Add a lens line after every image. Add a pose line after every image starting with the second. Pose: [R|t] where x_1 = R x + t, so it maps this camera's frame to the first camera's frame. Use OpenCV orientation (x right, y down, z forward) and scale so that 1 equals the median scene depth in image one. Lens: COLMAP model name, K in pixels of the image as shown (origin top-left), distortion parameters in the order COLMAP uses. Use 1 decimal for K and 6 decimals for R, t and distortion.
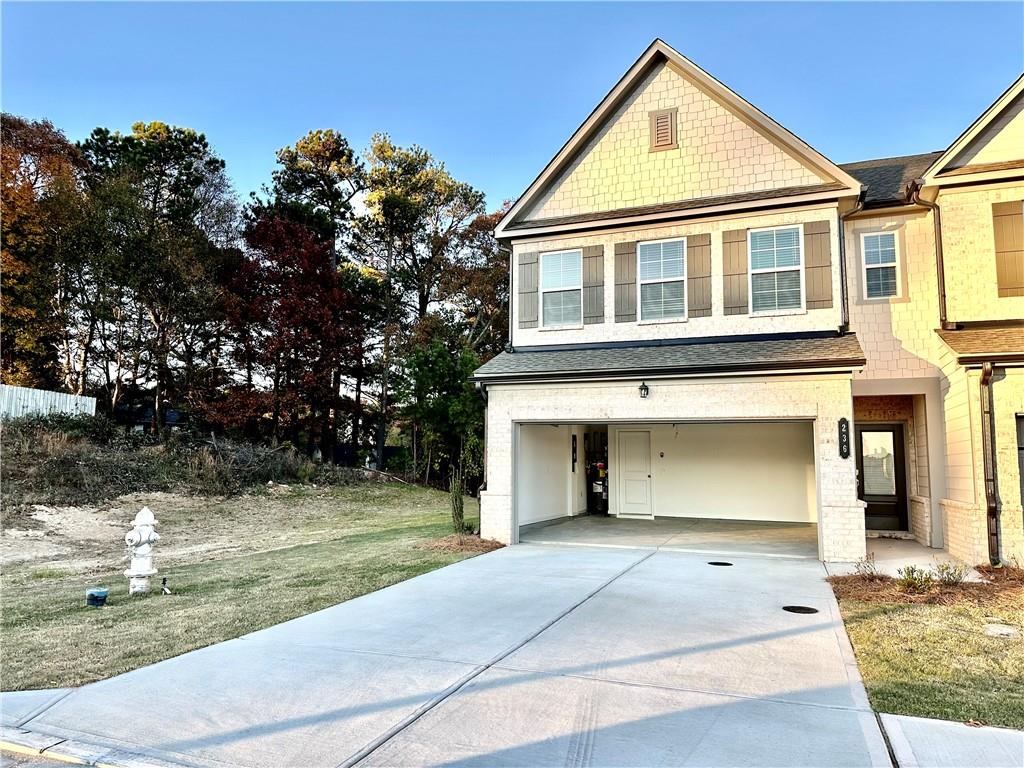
lens RADIAL K [[711.5, 0, 512.0], [0, 711.5, 384.0], [0, 0, 1]] dist [0.097350, -0.123710]
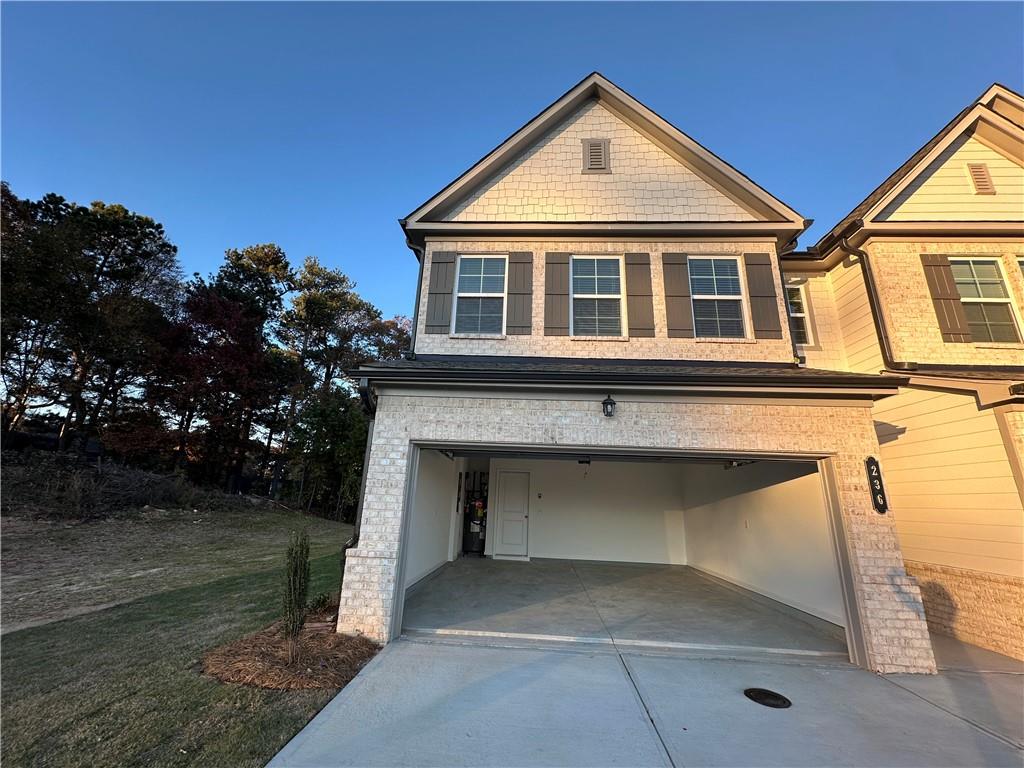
lens RADIAL K [[406.4, 0, 512.0], [0, 406.4, 384.0], [0, 0, 1]] dist [-0.001186, 0.000080]
pose [[0.951777, 0.111780, 0.285701, -0.016863], [-0.064783, 0.983490, -0.168970, 0.040021], [-0.299871, 0.142314, 0.943305, 0.413913]]
